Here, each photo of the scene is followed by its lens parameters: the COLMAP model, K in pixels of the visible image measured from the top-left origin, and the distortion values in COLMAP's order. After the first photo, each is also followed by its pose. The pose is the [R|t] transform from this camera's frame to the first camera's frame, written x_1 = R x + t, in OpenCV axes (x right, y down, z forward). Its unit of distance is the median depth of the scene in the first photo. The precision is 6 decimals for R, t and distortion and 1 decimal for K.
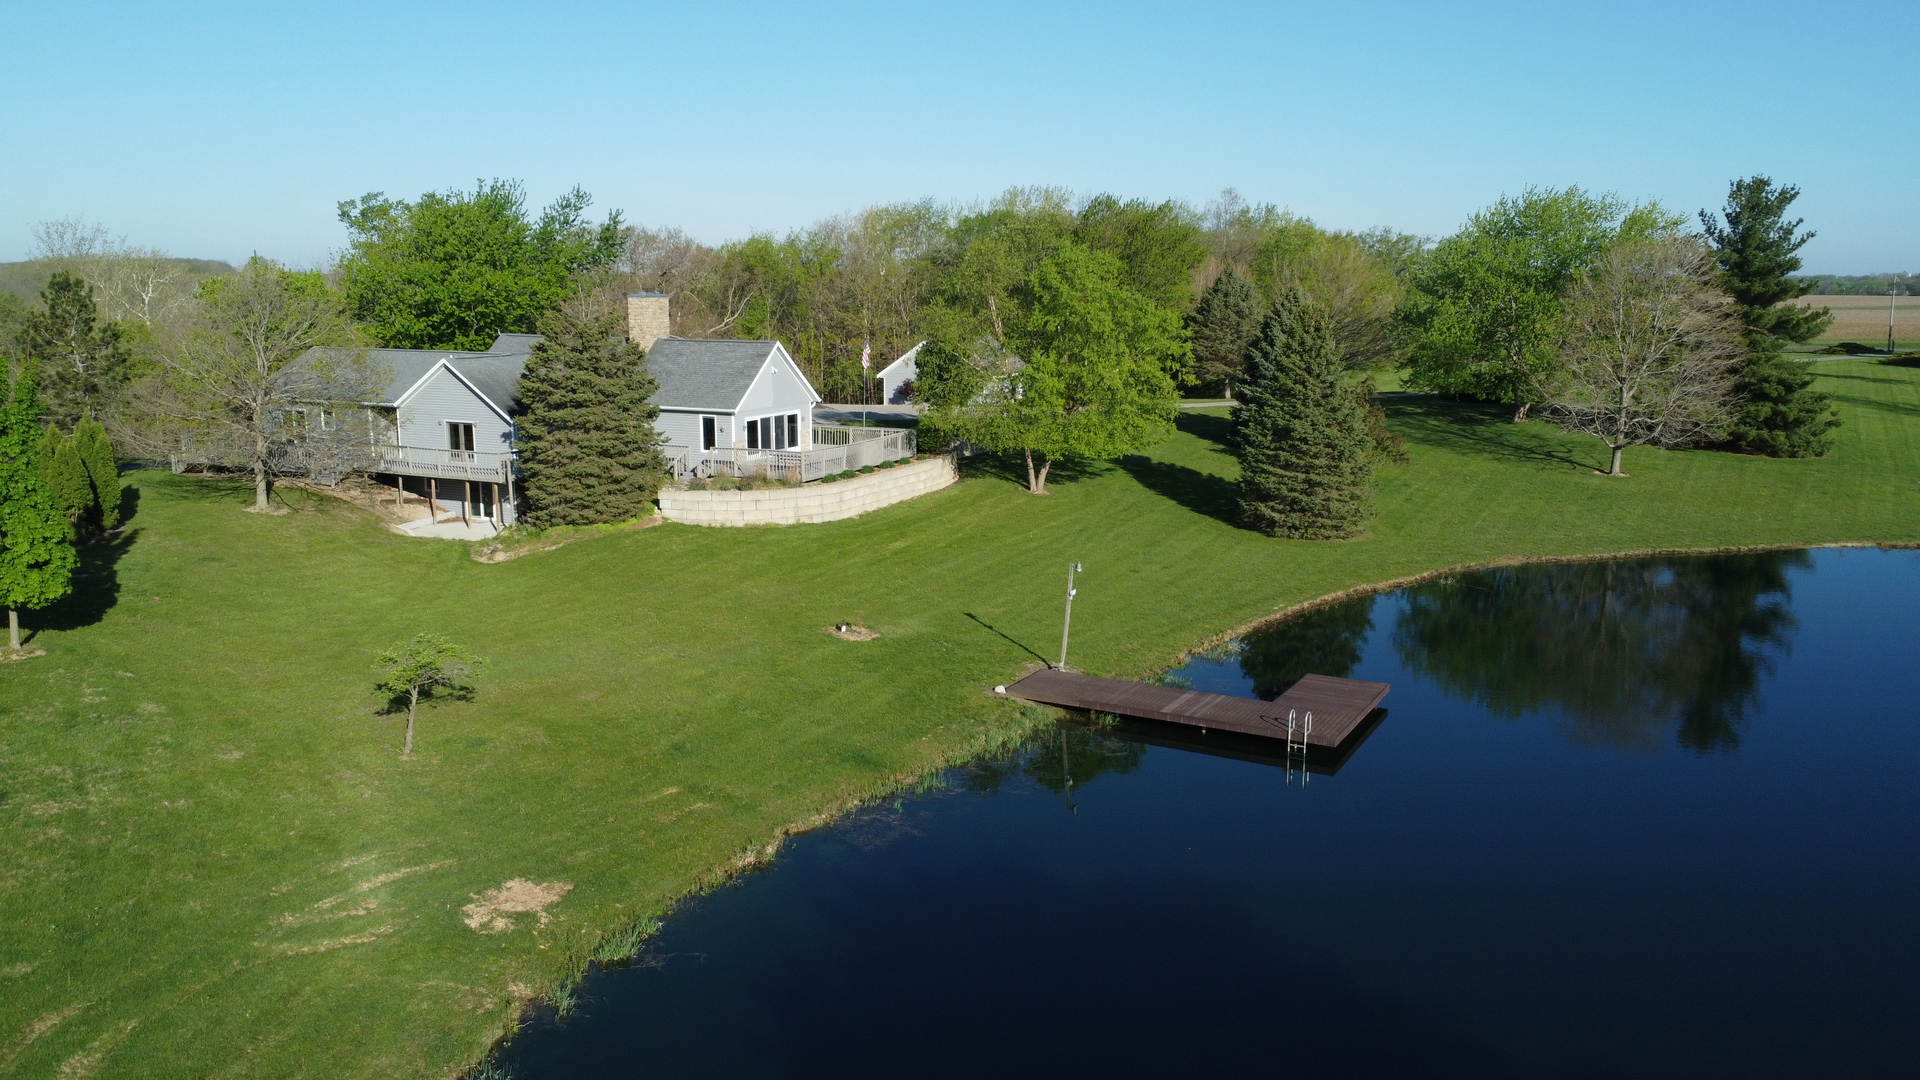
lens RADIAL K [[1435.1, 0, 961.5], [0, 1435.1, 547.0], [0, 0, 1]] dist [0.001478, -0.004521]
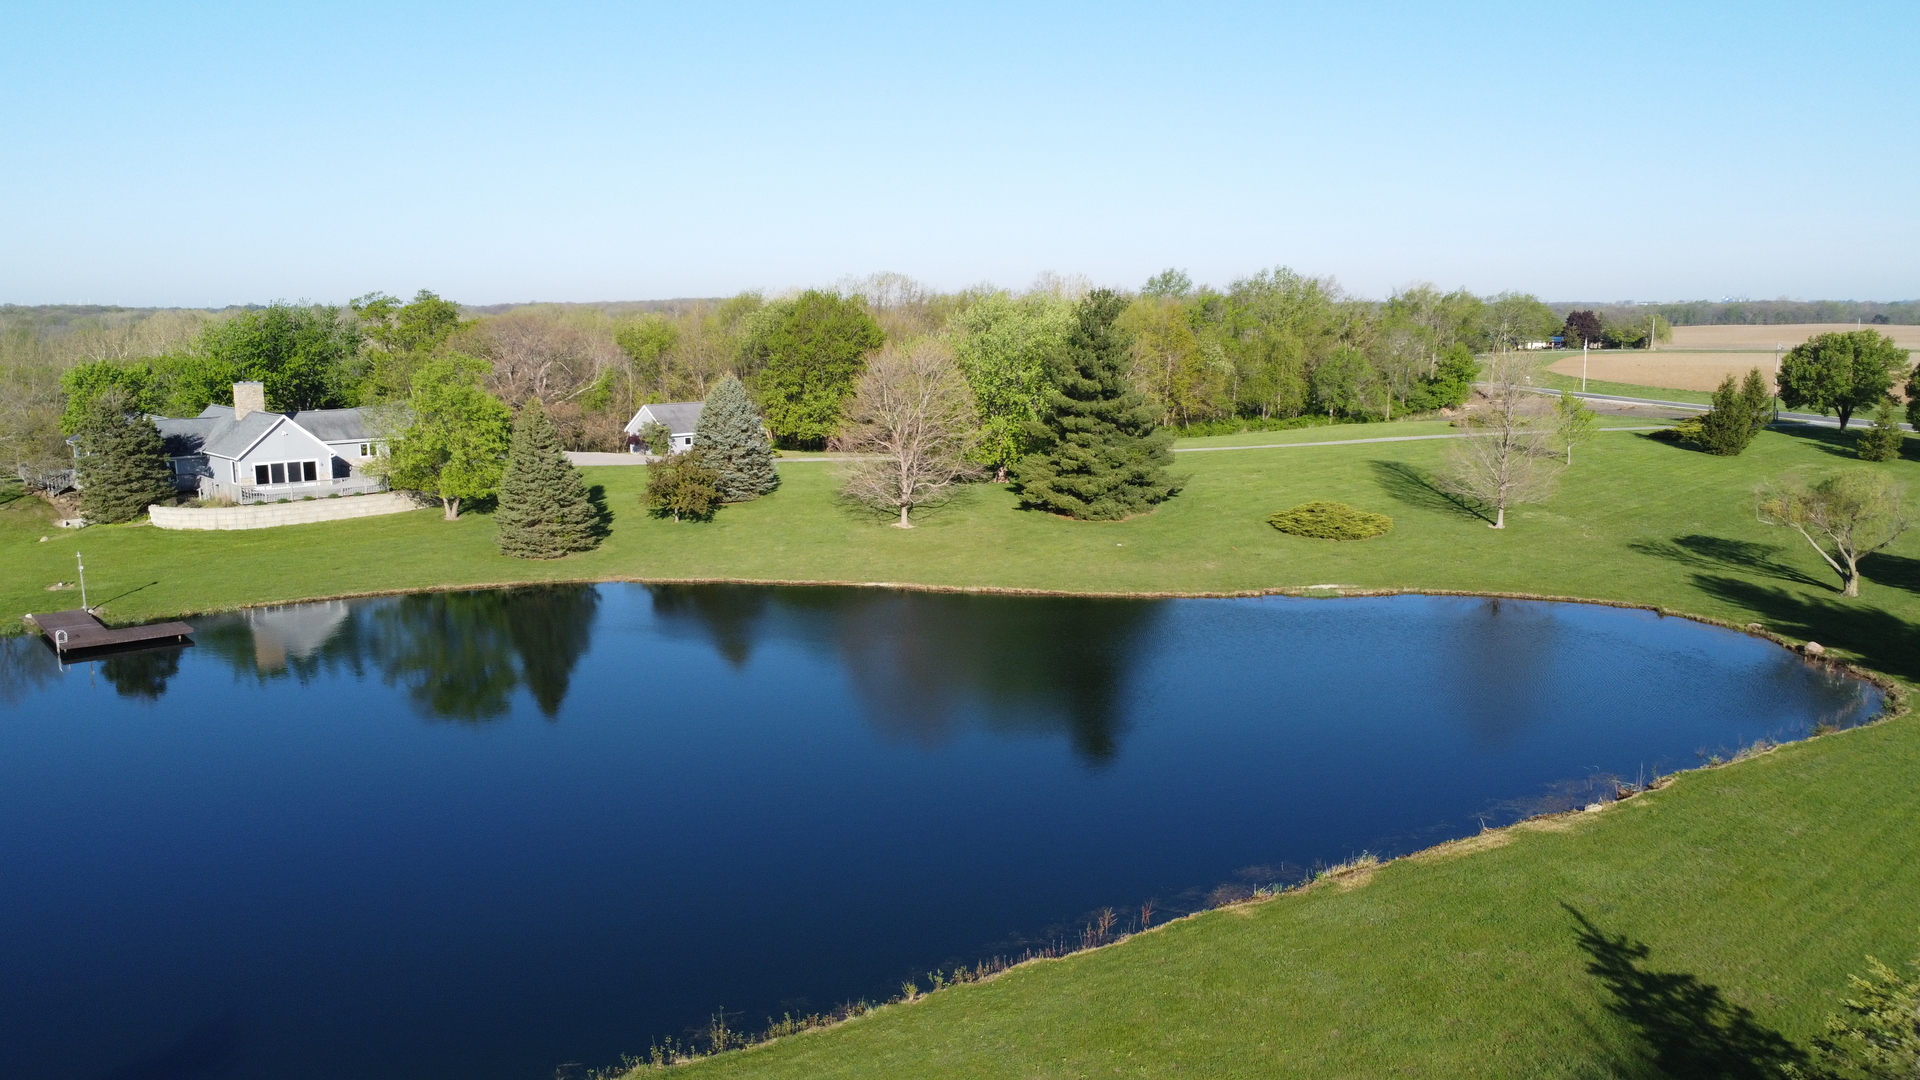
lens RADIAL K [[1450.7, 0, 963.4], [0, 1450.7, 540.4], [0, 0, 1]] dist [0.010638, -0.009757]
pose [[0.937197, 0.048747, -0.345377, 1.152217], [-0.057379, 0.998243, -0.014807, -0.026358], [0.344048, 0.033695, 0.938347, -0.238797]]
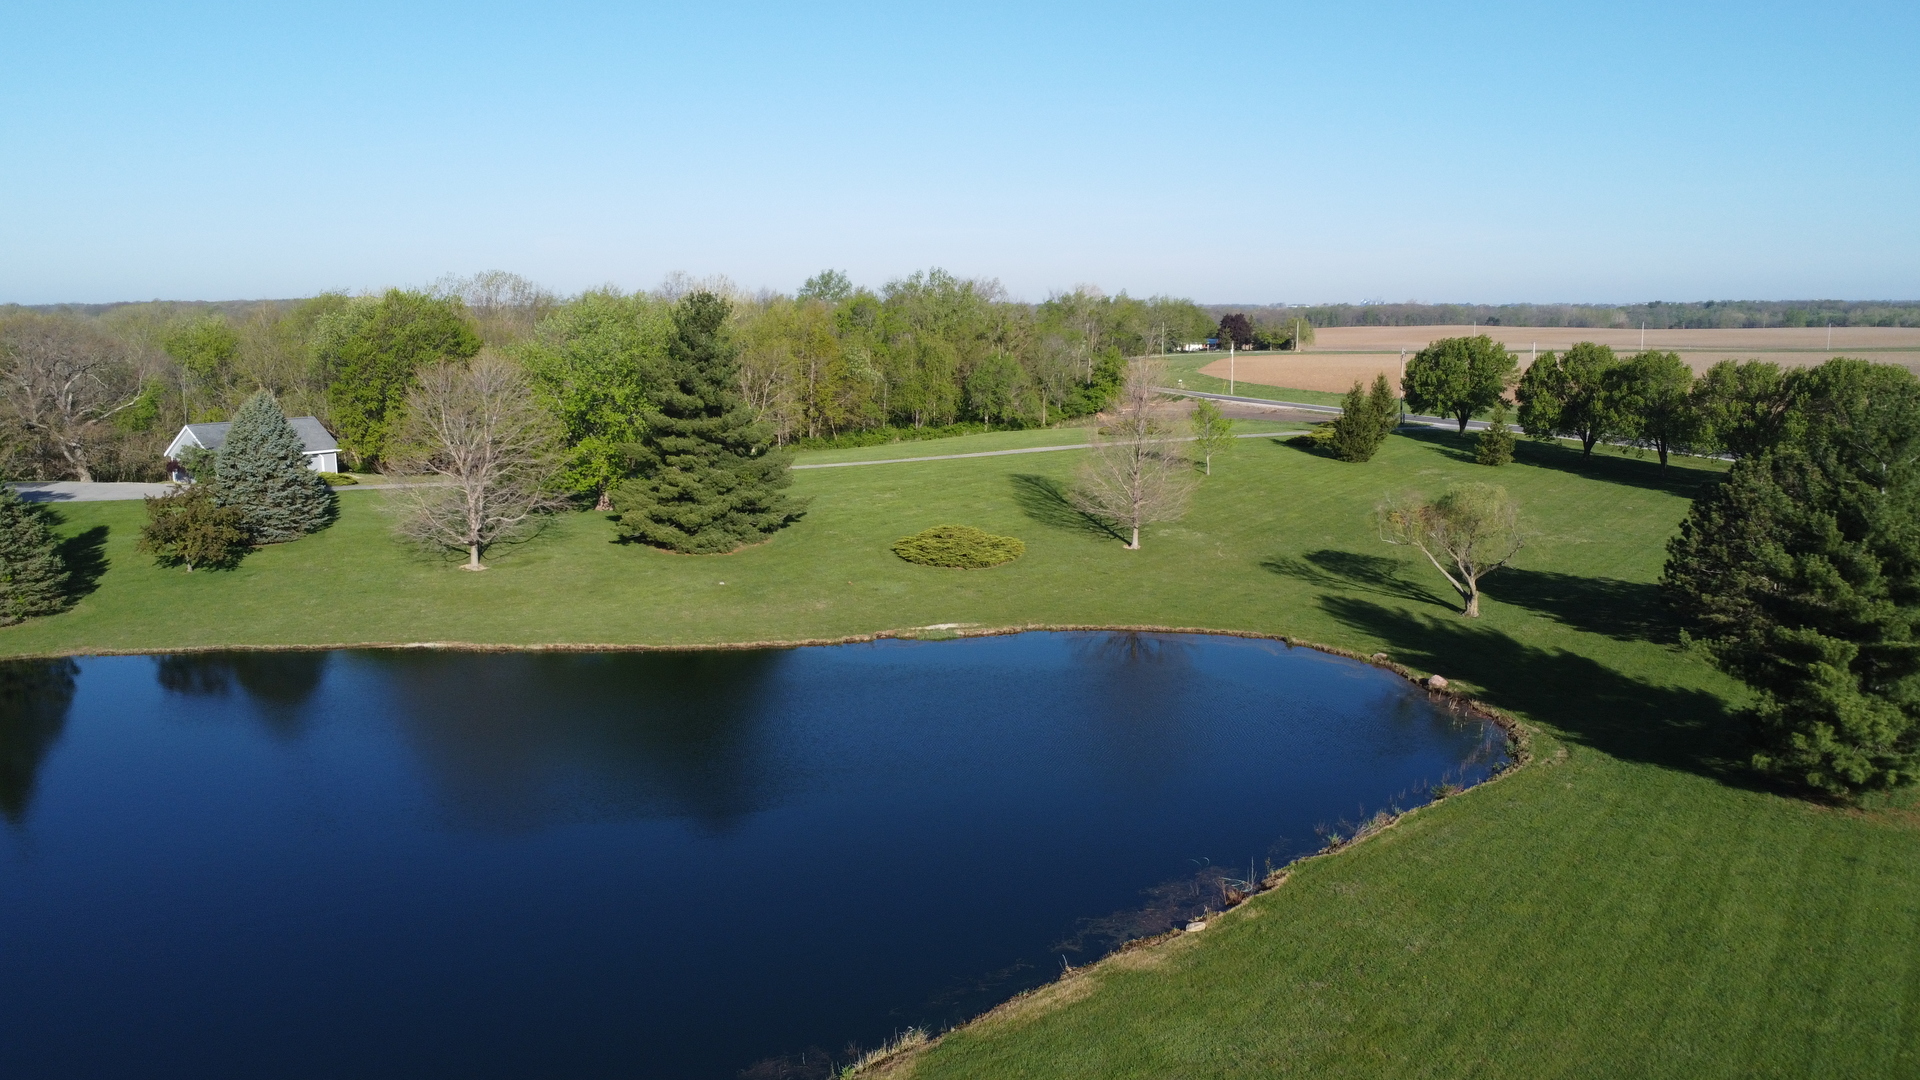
lens RADIAL K [[1450.7, 0, 963.4], [0, 1450.7, 540.4], [0, 0, 1]] dist [0.010638, -0.009757]
pose [[0.989538, 0.018718, -0.143052, 1.190449], [-0.022306, 0.999475, -0.023519, -0.064959], [0.142537, 0.026464, 0.989436, -0.058981]]
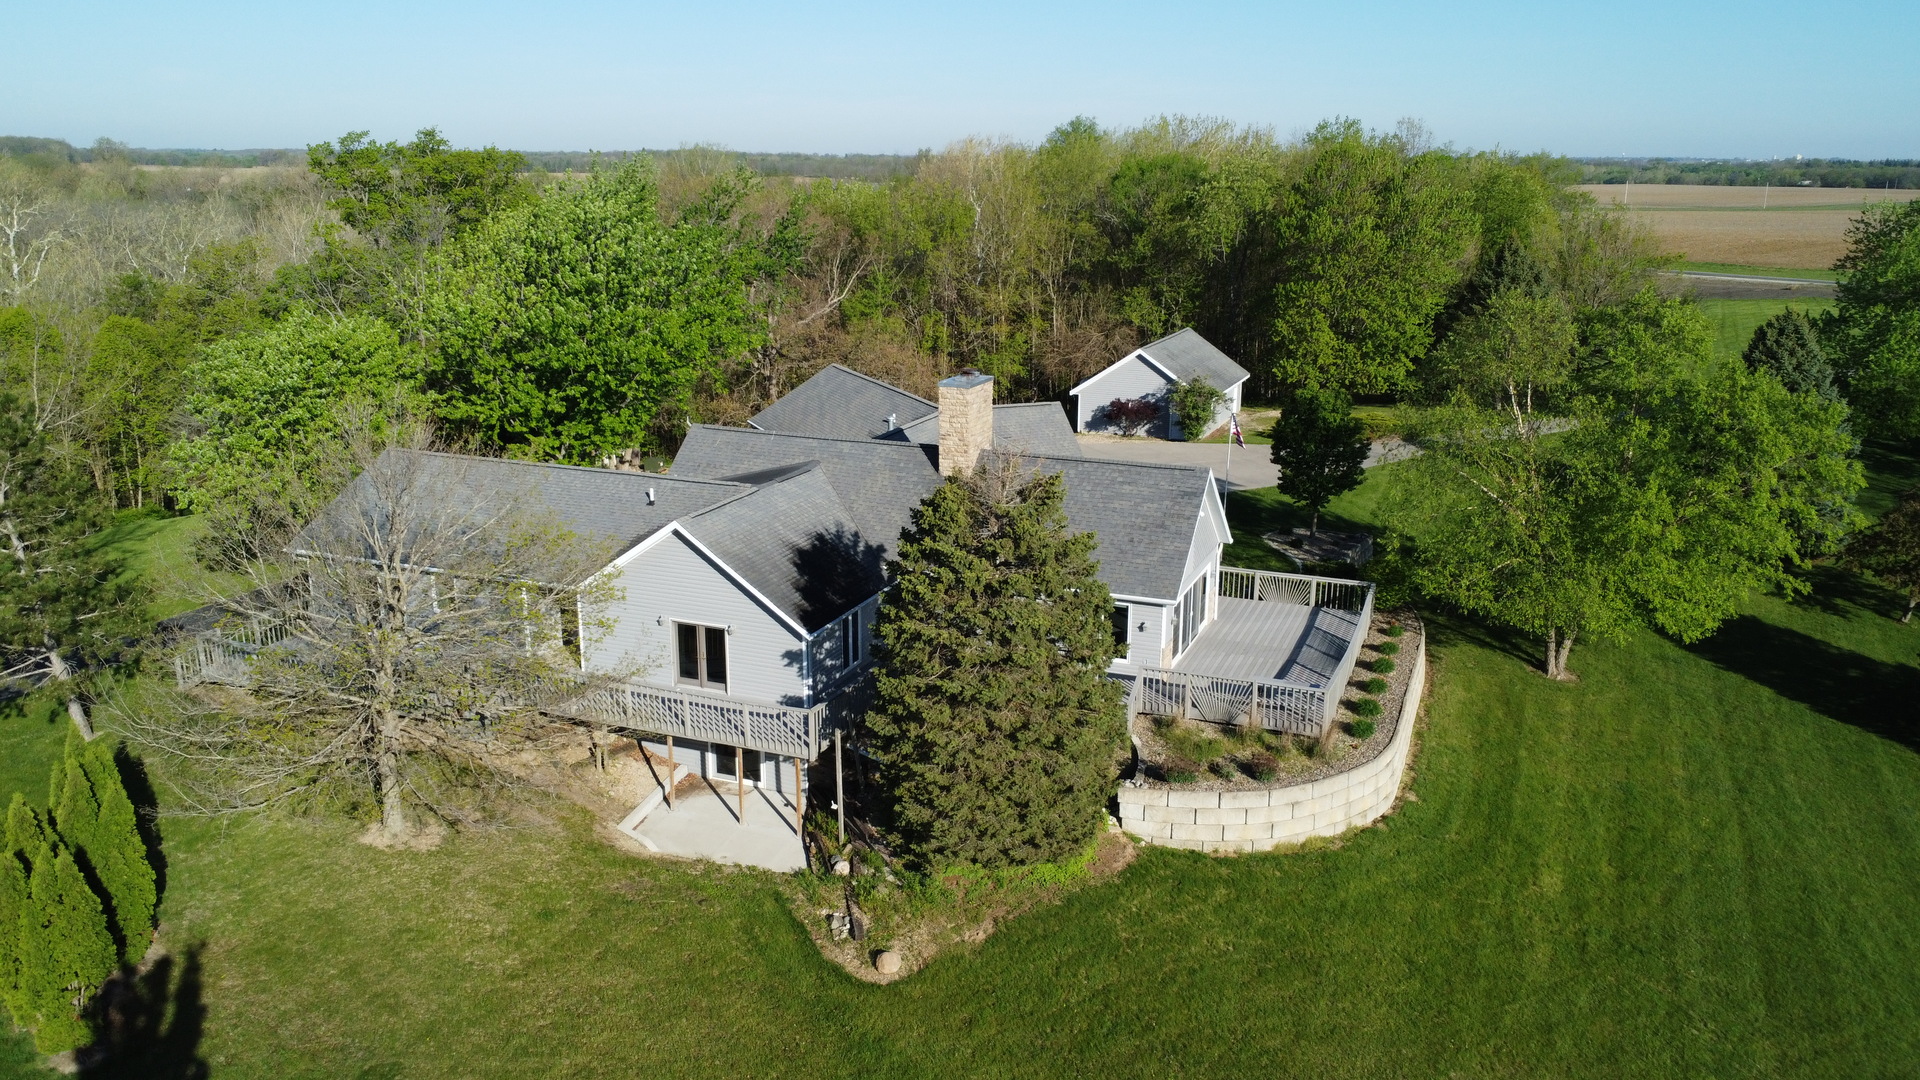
lens RADIAL K [[1435.1, 0, 961.5], [0, 1435.1, 547.0], [0, 0, 1]] dist [0.001478, -0.004521]
pose [[0.997126, -0.017733, 0.073652, -0.284521], [0.011786, 0.996693, 0.080398, -0.163777], [-0.074834, -0.079299, 0.994038, 0.410098]]
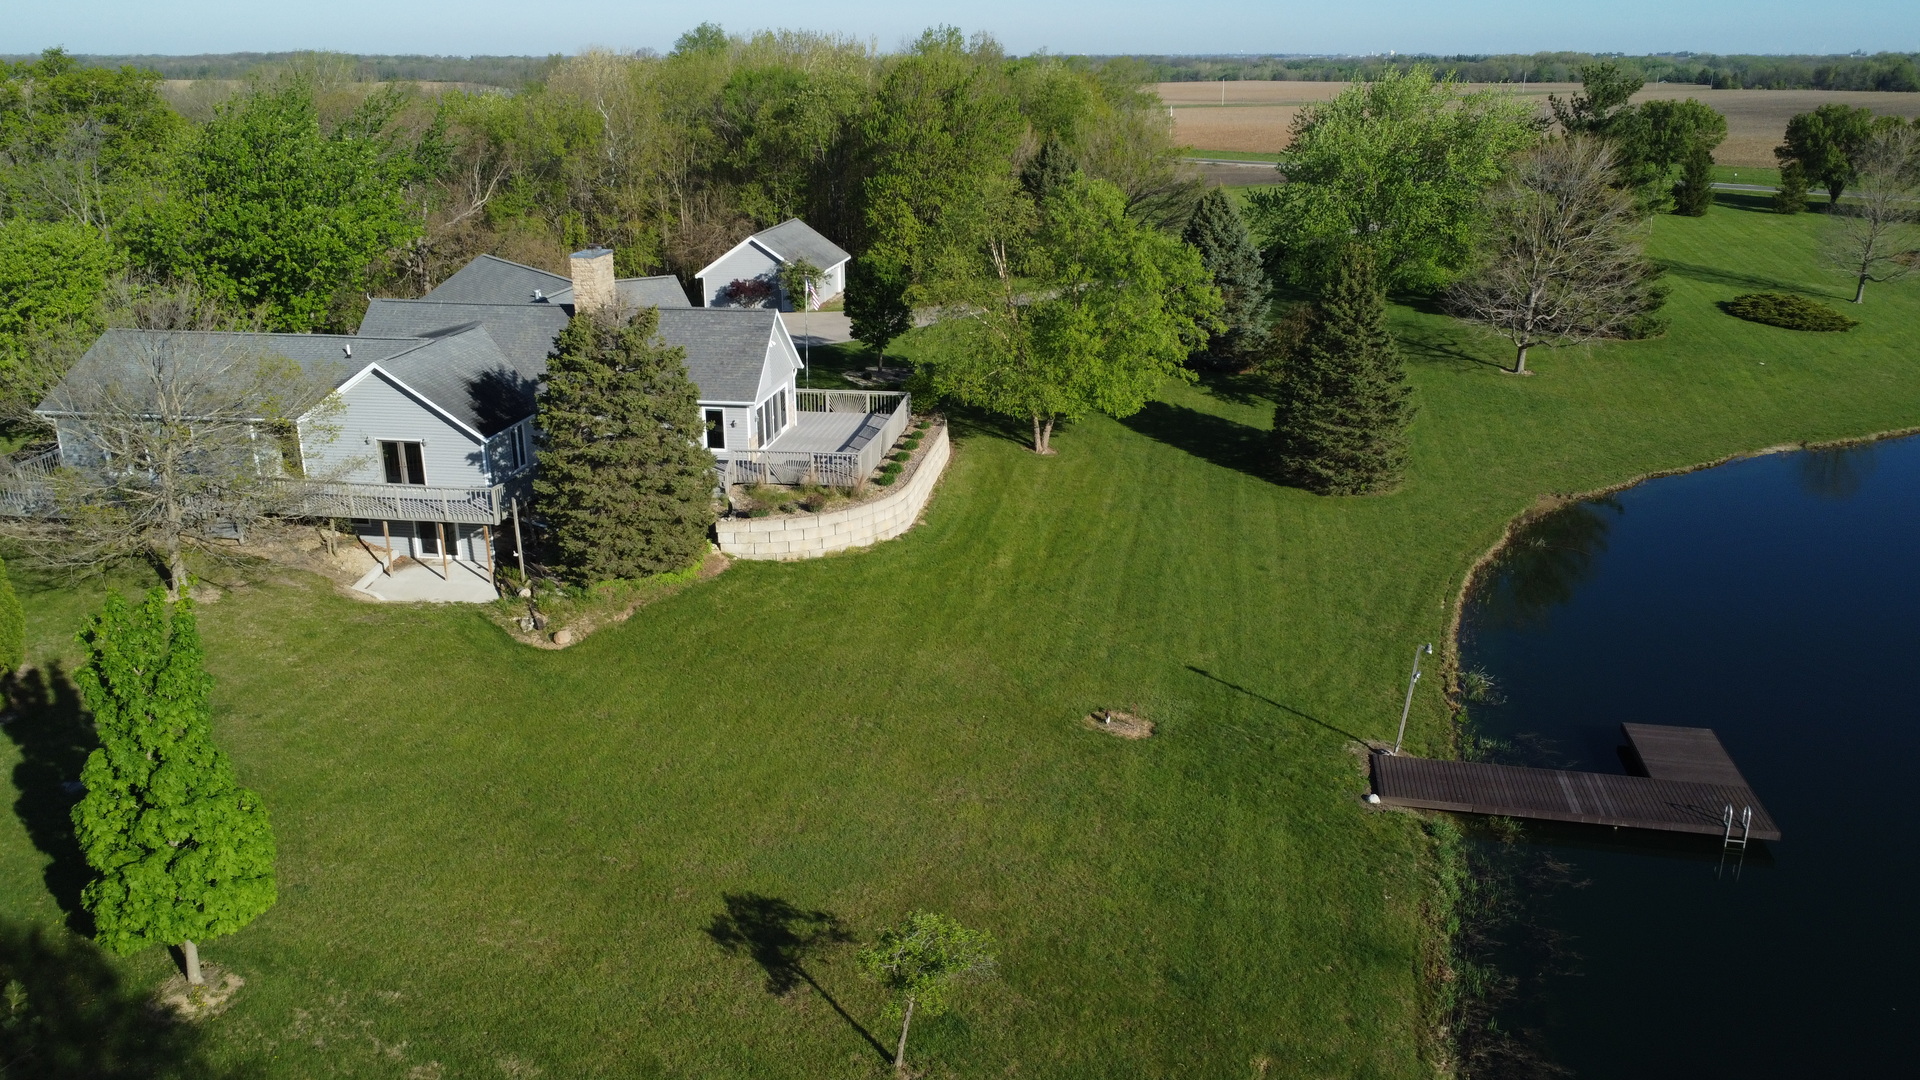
lens RADIAL K [[1435.1, 0, 961.5], [0, 1435.1, 547.0], [0, 0, 1]] dist [0.001478, -0.004521]
pose [[0.952093, -0.102165, 0.288237, -0.288009], [0.059835, 0.986561, 0.152042, -0.130104], [-0.299897, -0.127512, 0.945411, 0.156377]]
